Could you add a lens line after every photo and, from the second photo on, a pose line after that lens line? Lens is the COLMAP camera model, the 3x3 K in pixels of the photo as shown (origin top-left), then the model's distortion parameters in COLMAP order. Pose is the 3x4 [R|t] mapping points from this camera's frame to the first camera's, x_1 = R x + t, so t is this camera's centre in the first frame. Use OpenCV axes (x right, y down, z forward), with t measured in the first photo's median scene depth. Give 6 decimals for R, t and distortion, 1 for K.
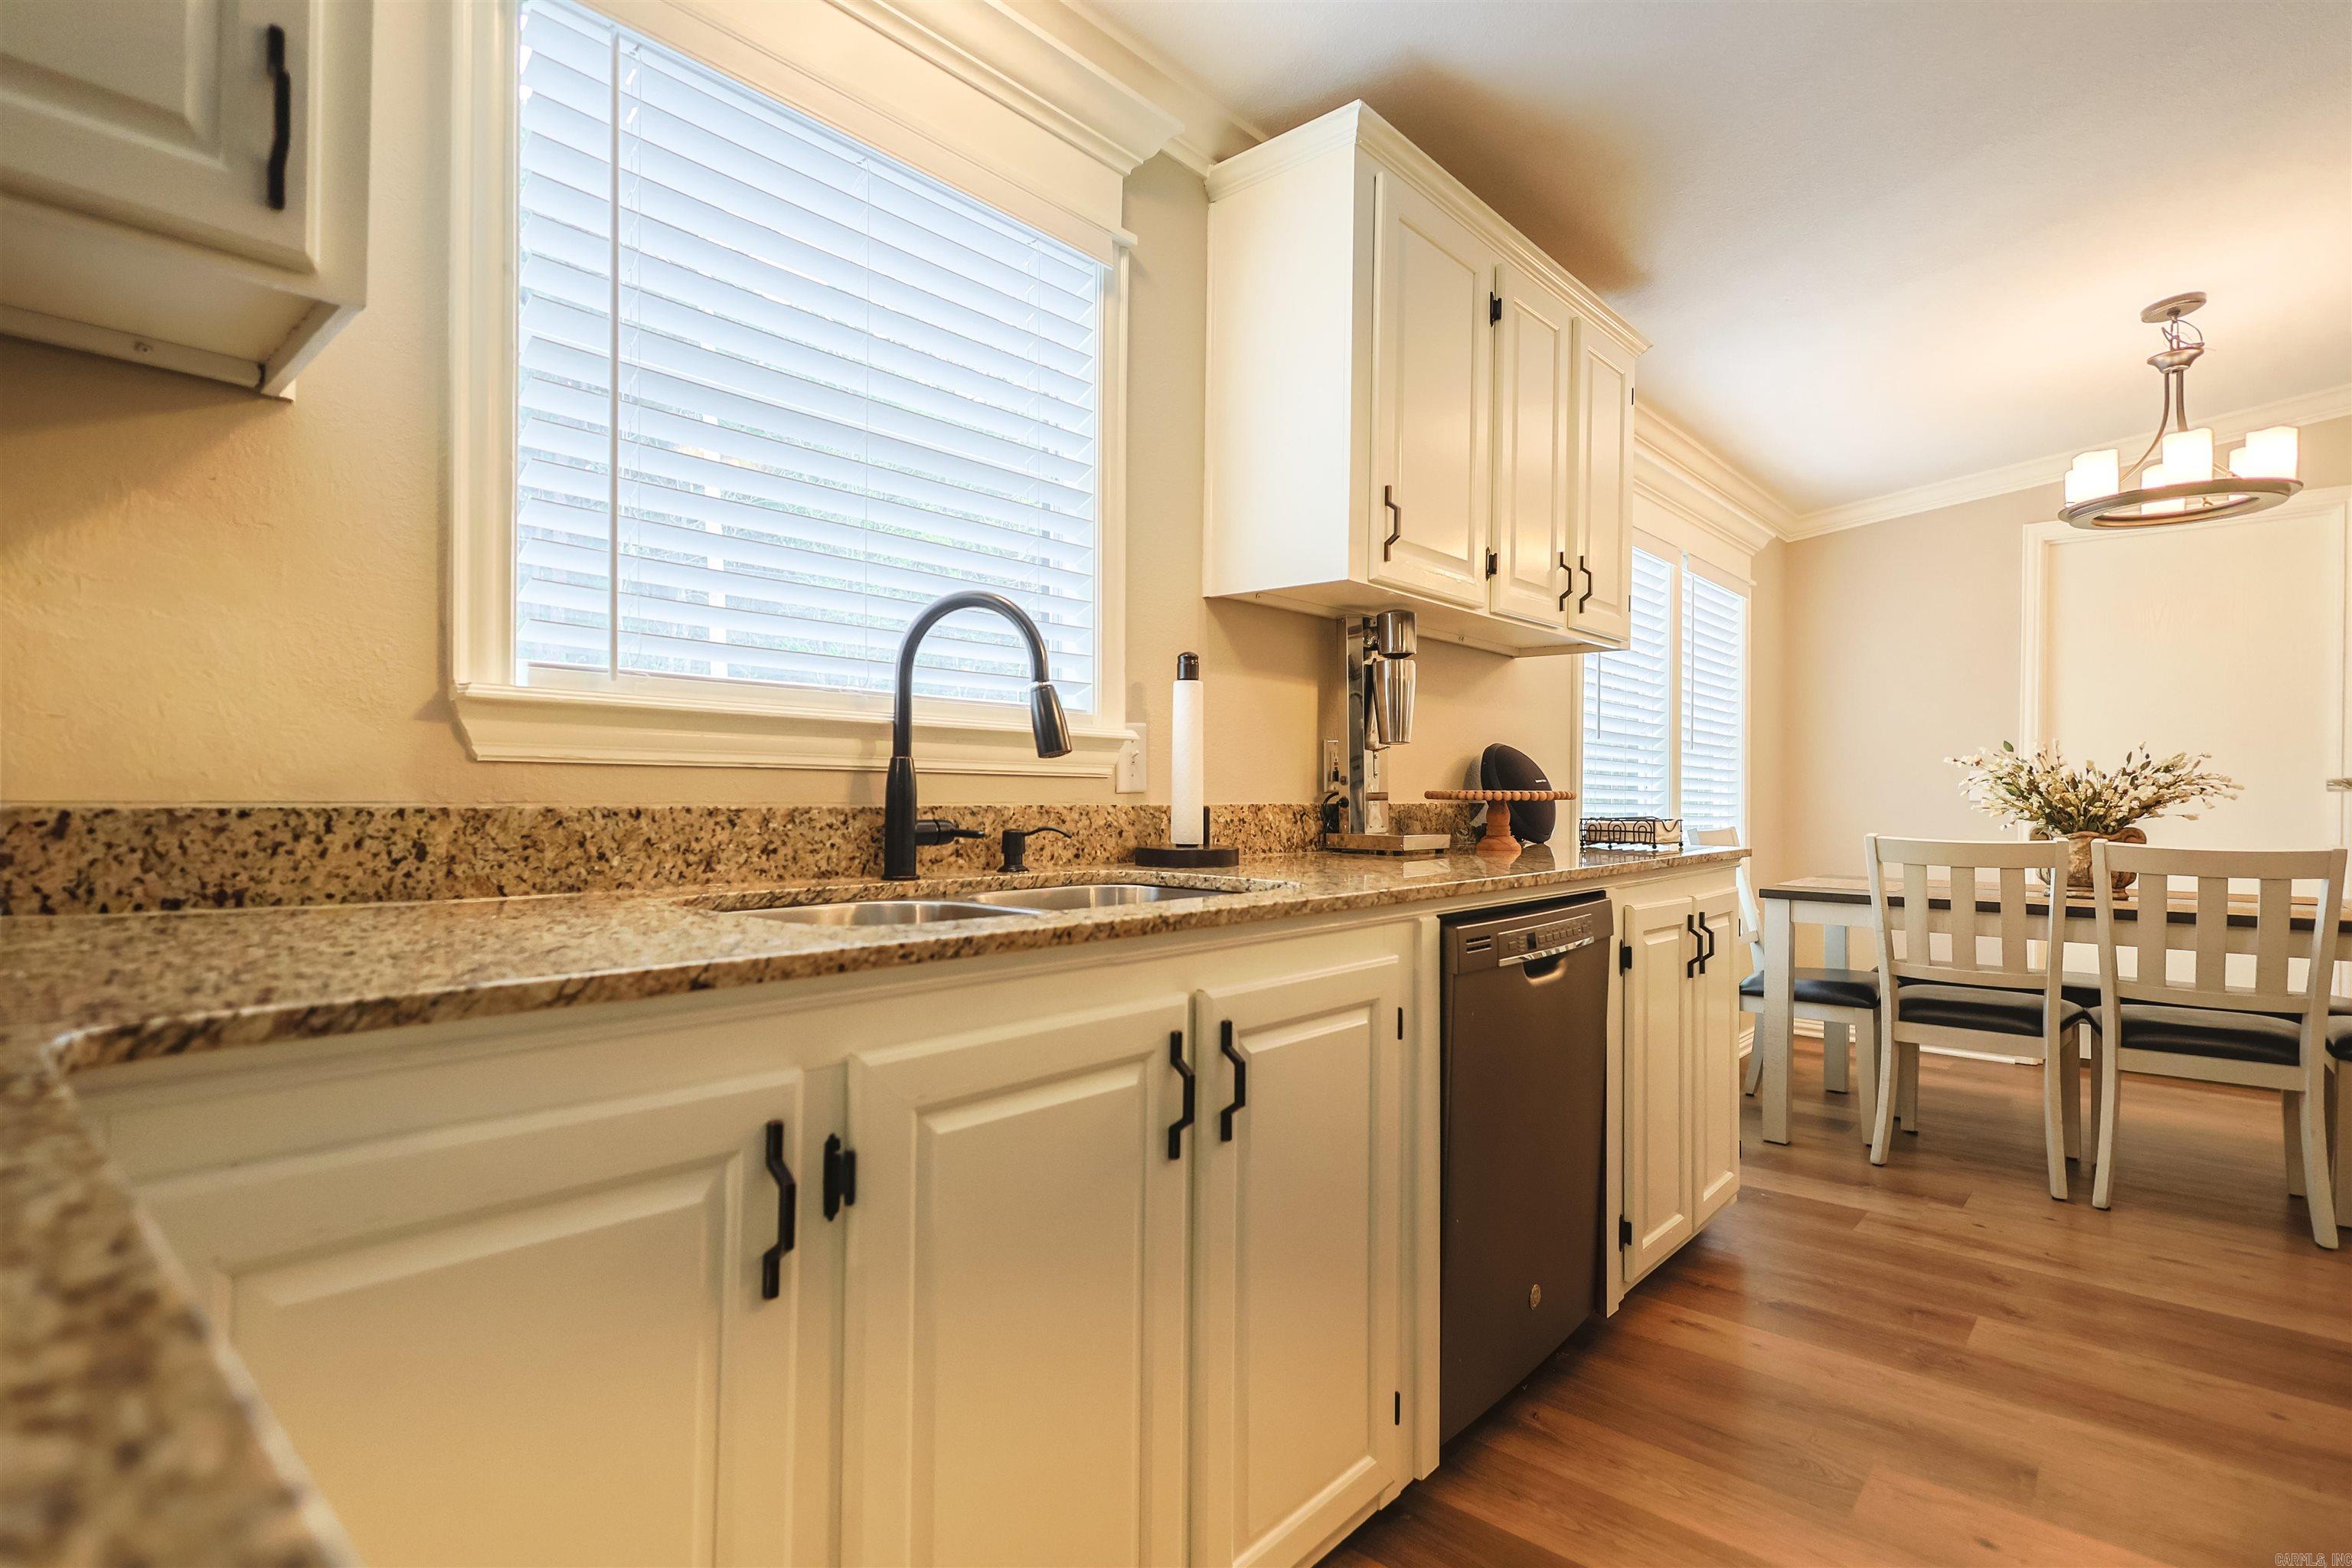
lens RADIAL K [[1143.4, 0, 1180.4], [0, 1143.4, 783.4], [0, 0, 1]] dist [-0.000867, 0.000553]
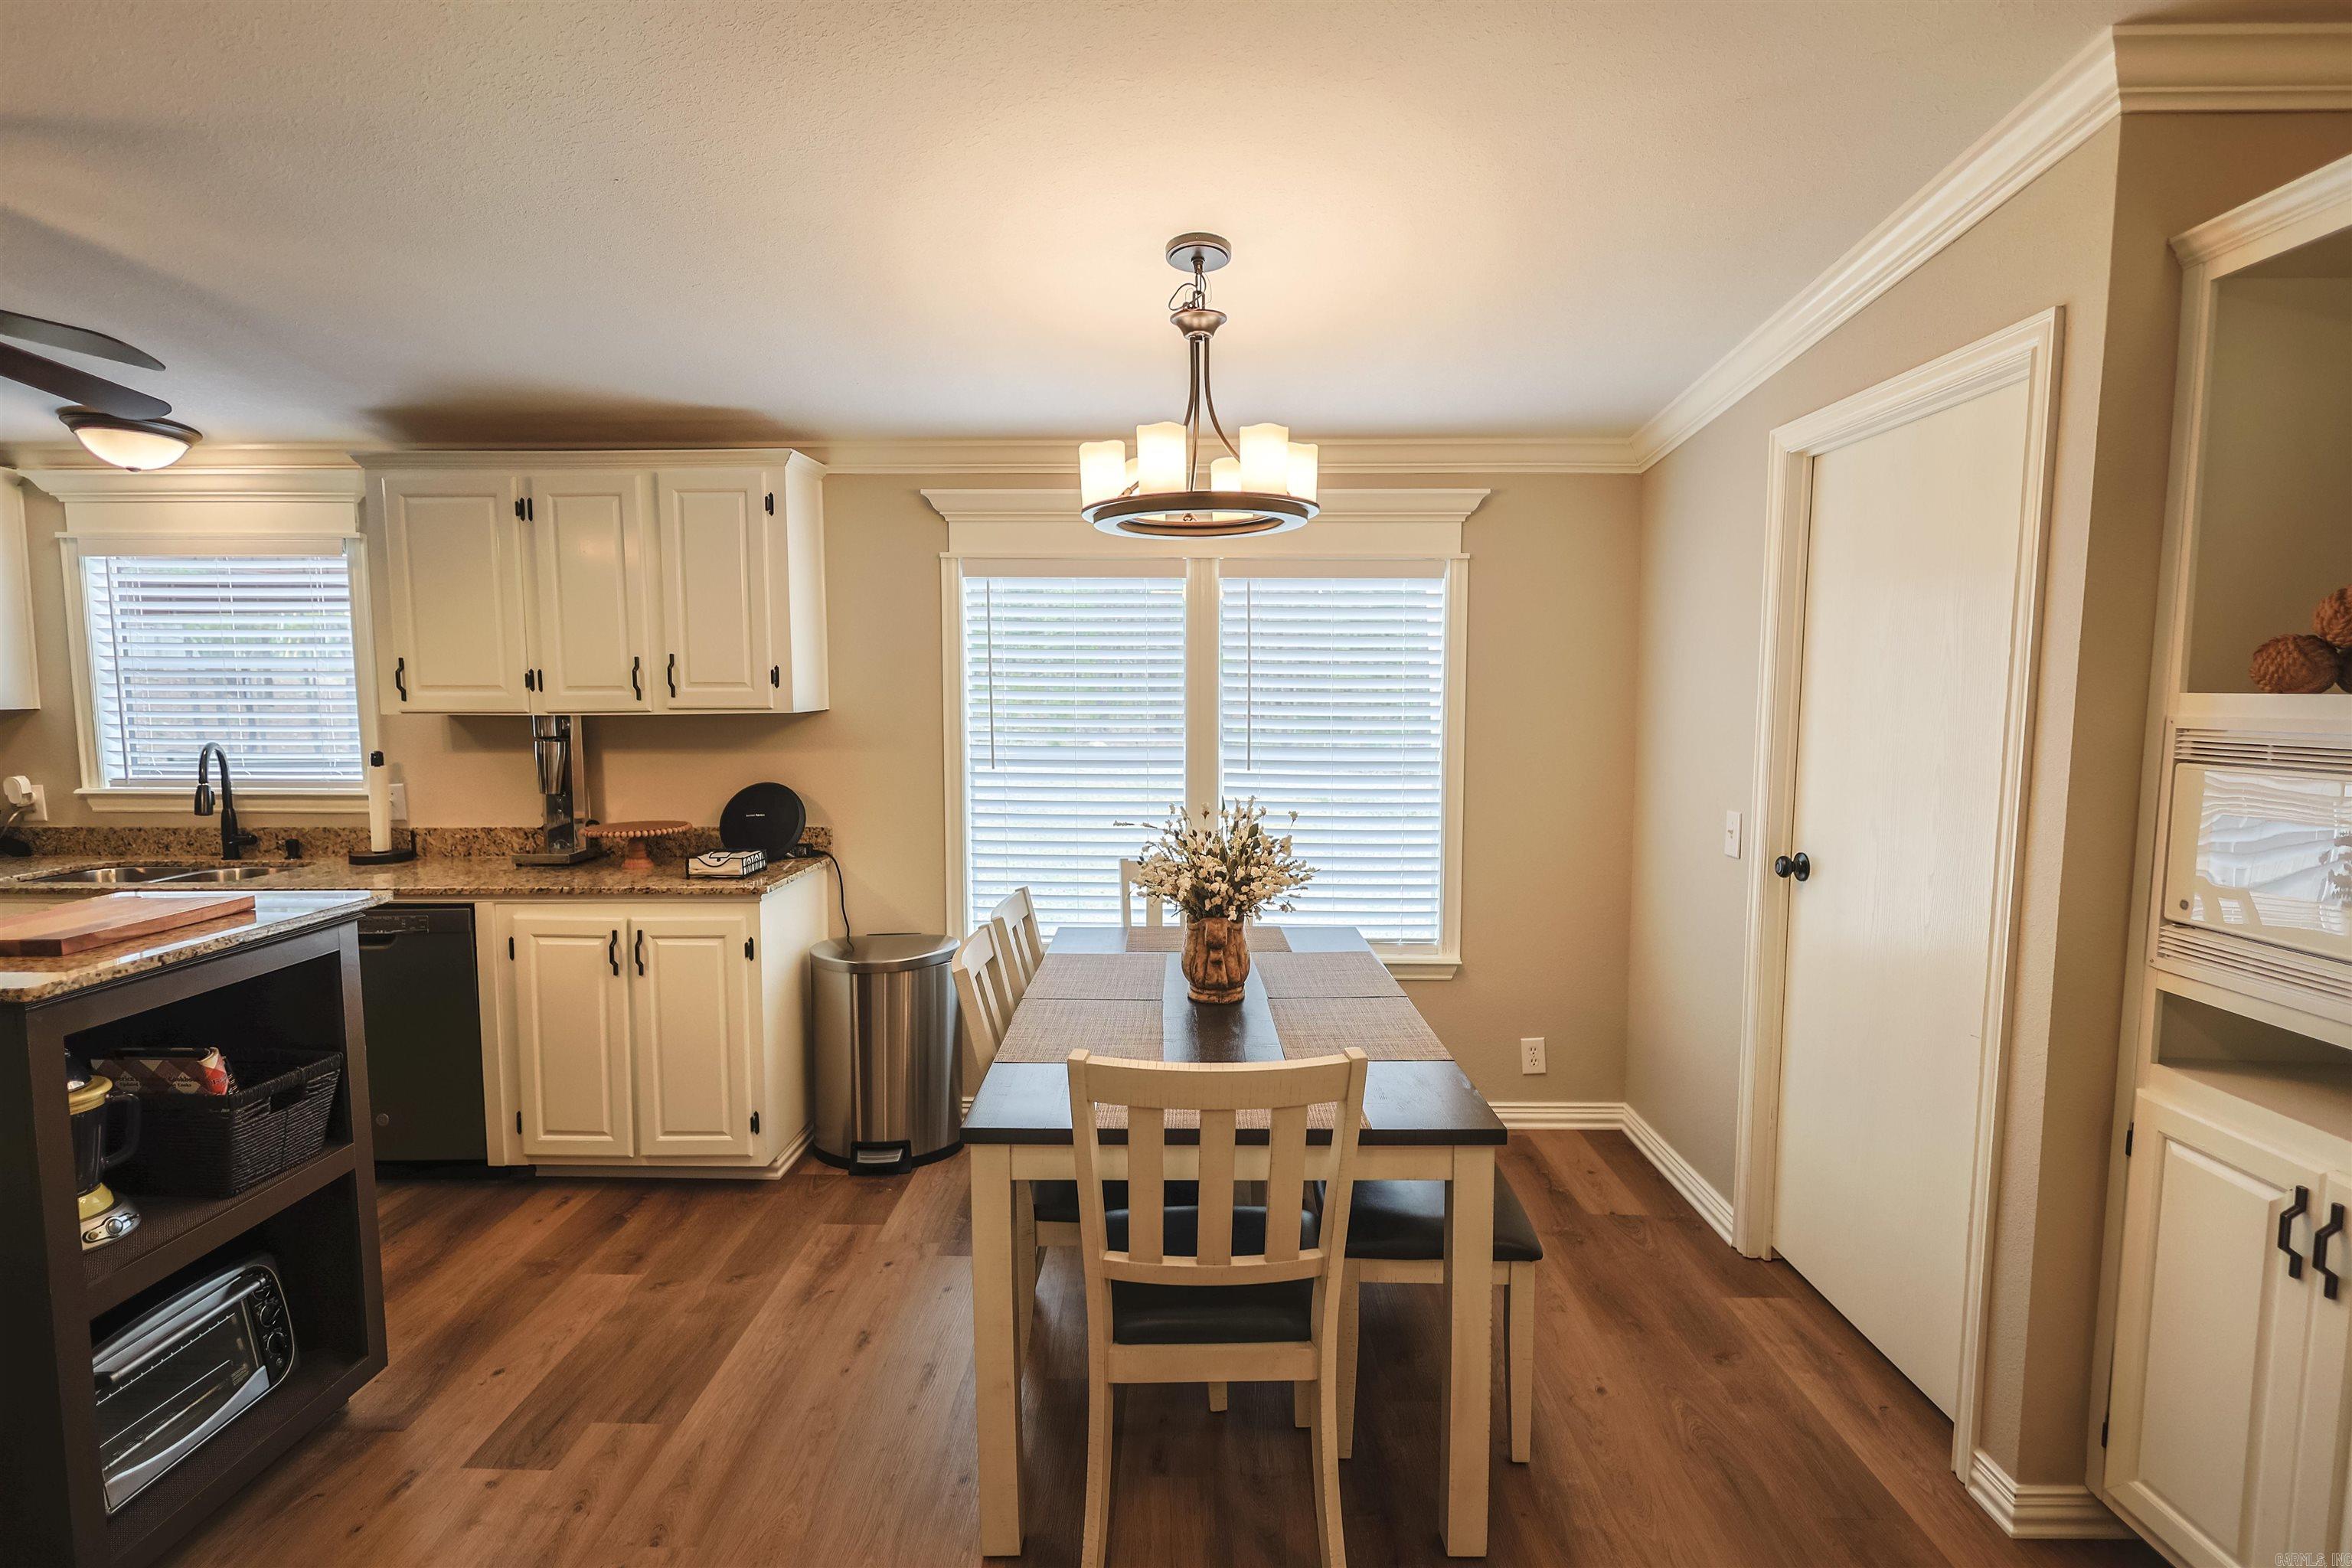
lens RADIAL K [[1143.4, 0, 1180.4], [0, 1143.4, 783.4], [0, 0, 1]] dist [-0.000867, 0.000553]
pose [[0.658499, 0.057274, -0.750399, 1.954654], [0.012346, 0.996144, 0.086864, -0.176347], [0.752481, -0.066464, 0.655252, 0.633219]]
